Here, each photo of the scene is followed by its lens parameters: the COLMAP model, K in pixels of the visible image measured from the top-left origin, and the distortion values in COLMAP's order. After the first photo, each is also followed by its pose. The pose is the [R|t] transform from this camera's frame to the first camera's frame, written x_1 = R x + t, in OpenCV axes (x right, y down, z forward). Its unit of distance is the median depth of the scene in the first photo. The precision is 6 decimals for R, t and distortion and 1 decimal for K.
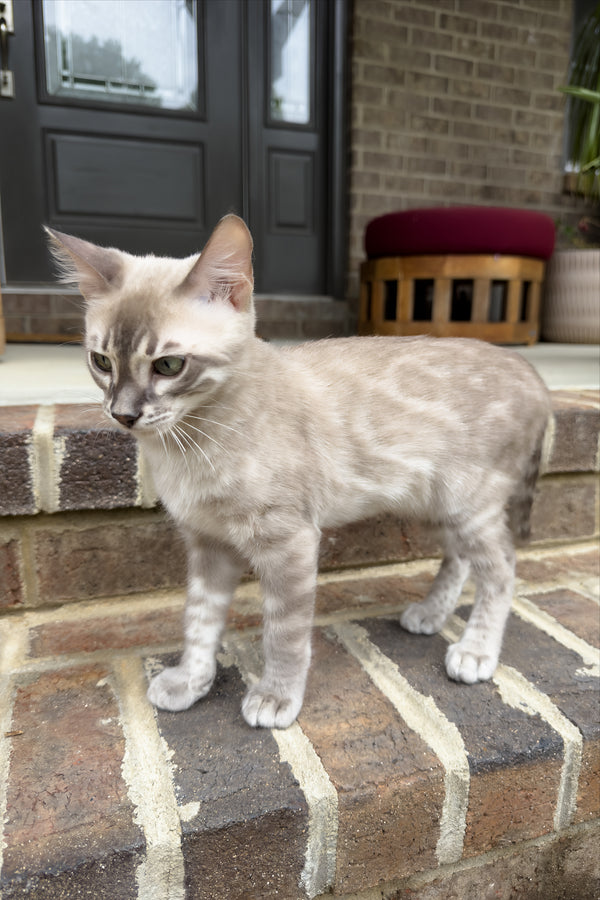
lens RADIAL K [[675.7, 0, 317.8], [0, 675.7, 437.0], [0, 0, 1]] dist [0.030538, -0.054992]
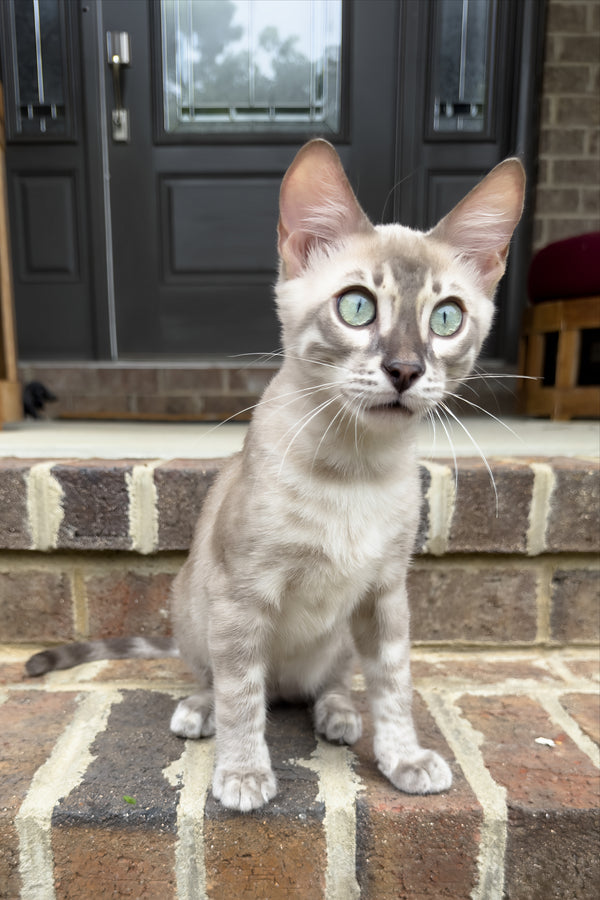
lens RADIAL K [[823.3, 0, 264.9], [0, 823.3, 616.5], [0, 0, 1]] dist [0.148974, -0.315237]
pose [[0.936757, 0.072497, -0.342391, 0.618338], [-0.046783, 0.995469, 0.082783, 0.075576], [0.346841, -0.061529, 0.935904, 0.036931]]
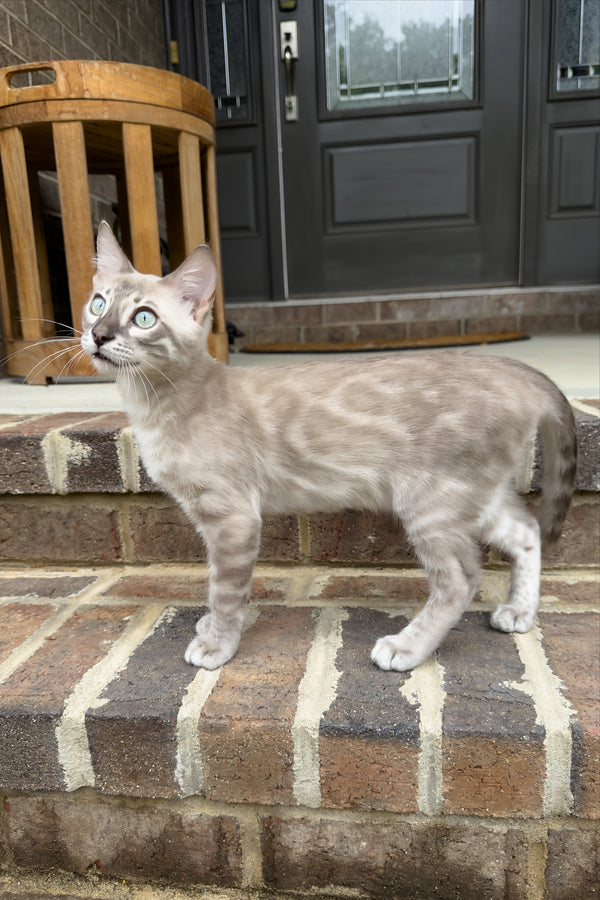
lens RADIAL K [[690.3, 0, 296.4], [0, 690.3, 482.5], [0, 0, 1]] dist [0.100172, -0.202426]
pose [[0.878373, 0.059332, -0.474280, 0.522934], [-0.029358, 0.997089, 0.070364, -0.012337], [0.477074, -0.047882, 0.877558, -0.035597]]
